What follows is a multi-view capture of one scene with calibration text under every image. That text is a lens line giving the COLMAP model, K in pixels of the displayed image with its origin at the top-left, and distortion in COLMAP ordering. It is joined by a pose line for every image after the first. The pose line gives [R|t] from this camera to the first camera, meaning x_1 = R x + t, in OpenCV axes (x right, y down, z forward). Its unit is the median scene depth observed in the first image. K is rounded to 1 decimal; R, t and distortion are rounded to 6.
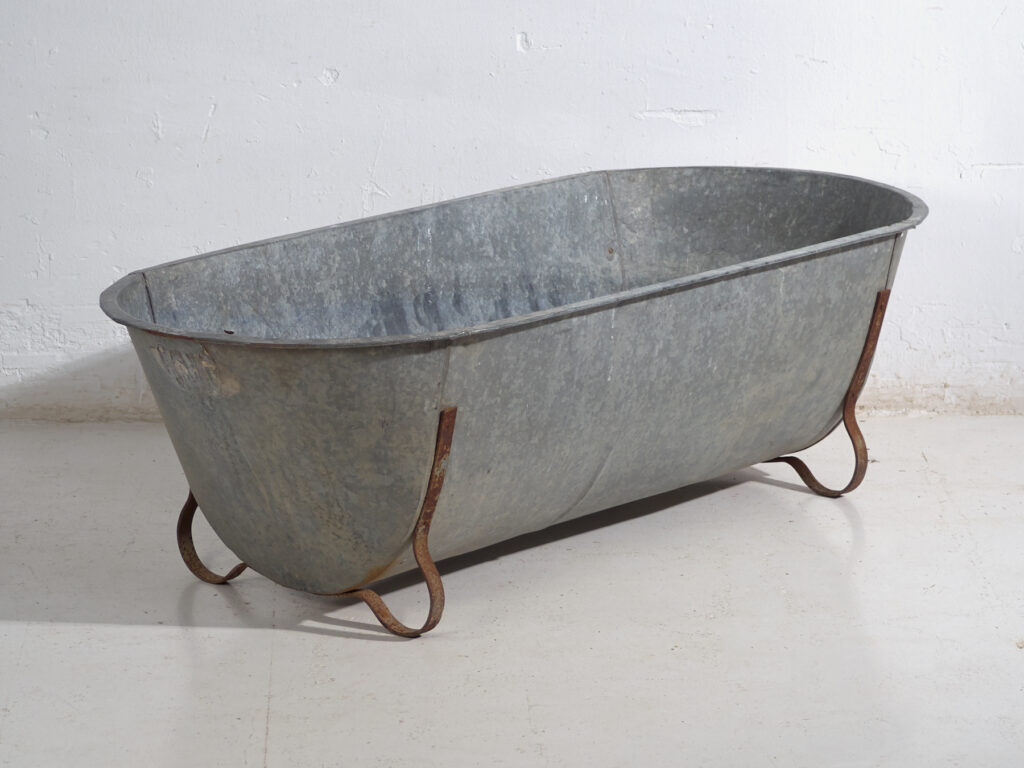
lens RADIAL K [[4166.1, 0, 512.0], [0, 4166.1, 384.0], [0, 0, 1]] dist [-0.089593, 1.877306]
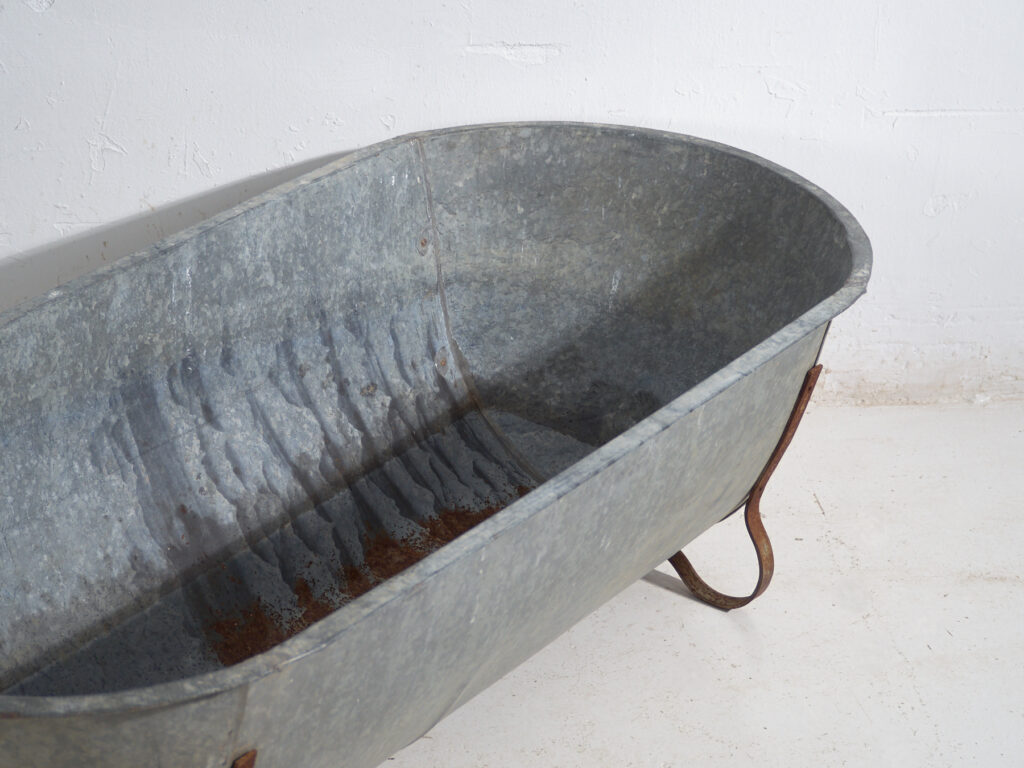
lens RADIAL K [[2819.0, 0, 512.0], [0, 2819.0, 384.0], [0, 0, 1]] dist [0.004733, -0.131511]
pose [[0.992884, -0.006934, 0.118880, -0.022020], [-0.021739, 0.970973, 0.238197, -0.133104], [-0.117080, -0.239087, 0.963914, 0.513127]]
